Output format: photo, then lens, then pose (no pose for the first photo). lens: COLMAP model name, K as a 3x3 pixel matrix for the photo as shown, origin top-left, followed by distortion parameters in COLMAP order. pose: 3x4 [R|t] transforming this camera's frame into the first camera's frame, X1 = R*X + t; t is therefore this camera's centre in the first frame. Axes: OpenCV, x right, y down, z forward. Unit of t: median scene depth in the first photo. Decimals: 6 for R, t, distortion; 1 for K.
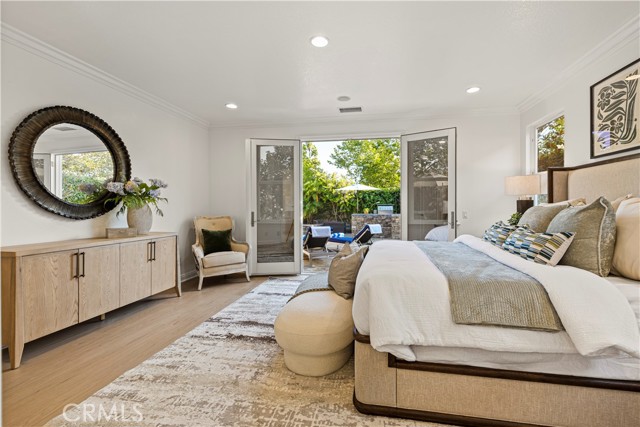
lens RADIAL K [[274.8, 0, 324.0], [0, 274.8, 210.1], [0, 0, 1]] dist [-0.001976, 0.000508]
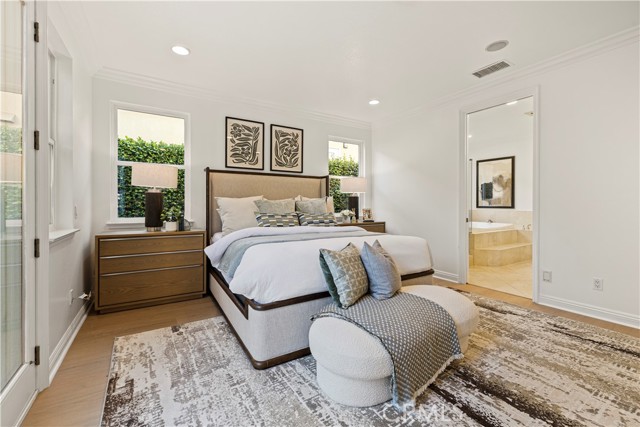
lens RADIAL K [[274.8, 0, 315.7], [0, 274.8, 206.8], [0, 0, 1]] dist [-0.001976, 0.000508]
pose [[-0.687960, -0.007086, 0.725714, -0.399227], [0.009039, 0.999791, 0.018331, -0.004288], [-0.725693, 0.019170, -0.687752, 1.702947]]
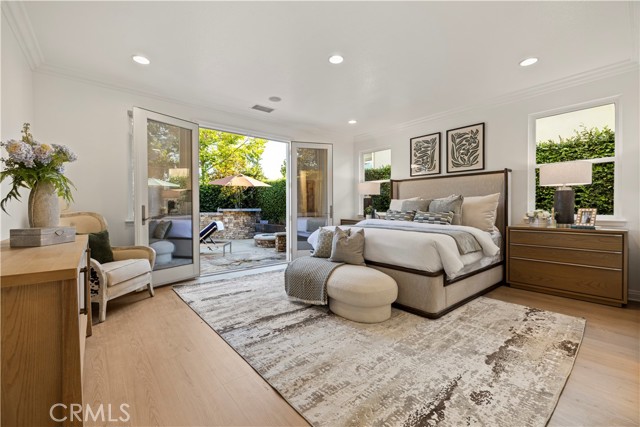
lens RADIAL K [[274.8, 0, 306.9], [0, 274.8, 212.5], [0, 0, 1]] dist [-0.001976, 0.000508]
pose [[0.657376, -0.011798, 0.753470, -0.975918], [0.009294, 0.999928, 0.007548, 0.042966], [-0.753505, 0.002041, 0.657439, 0.295863]]
